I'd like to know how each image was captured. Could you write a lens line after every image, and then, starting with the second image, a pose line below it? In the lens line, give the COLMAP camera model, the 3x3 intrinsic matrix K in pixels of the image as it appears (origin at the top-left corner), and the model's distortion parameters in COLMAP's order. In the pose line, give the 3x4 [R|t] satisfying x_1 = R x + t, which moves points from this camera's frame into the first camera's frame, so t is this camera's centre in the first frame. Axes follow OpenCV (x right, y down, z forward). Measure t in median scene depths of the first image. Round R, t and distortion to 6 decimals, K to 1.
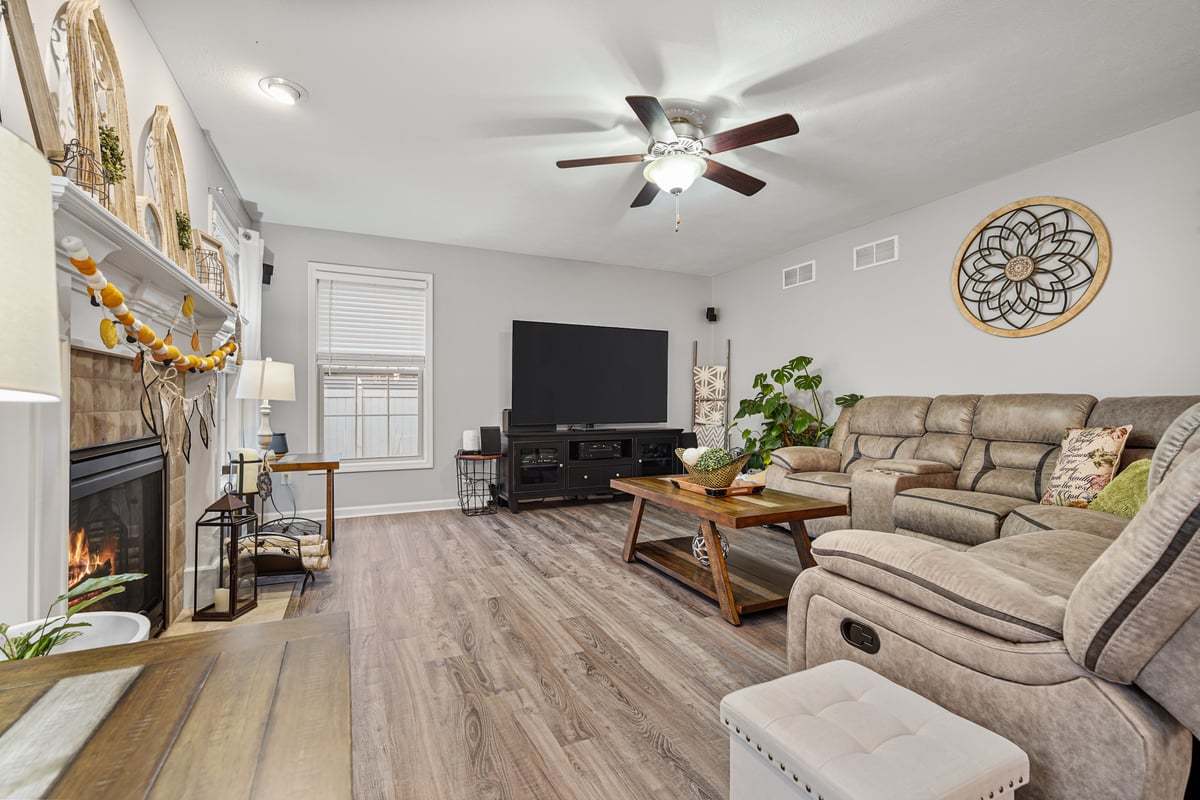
lens RADIAL K [[525.6, 0, 596.6], [0, 525.6, 398.8], [0, 0, 1]] dist [-0.014658, 0.003240]
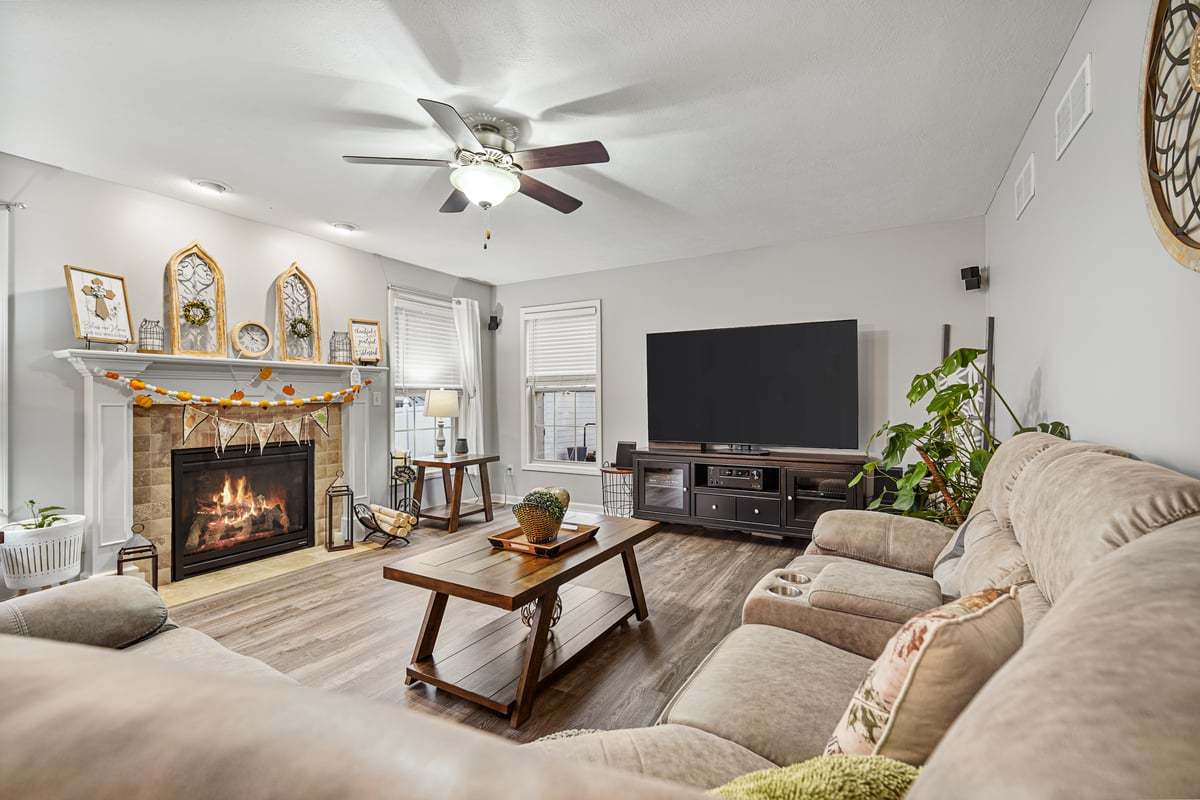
lens RADIAL K [[525.6, 0, 598.9], [0, 525.6, 397.8], [0, 0, 1]] dist [-0.014658, 0.003240]
pose [[0.575211, -0.004641, -0.817992, 0.723357], [0.010751, 0.999940, 0.001886, -0.041542], [0.817935, -0.009879, 0.575226, 0.450451]]
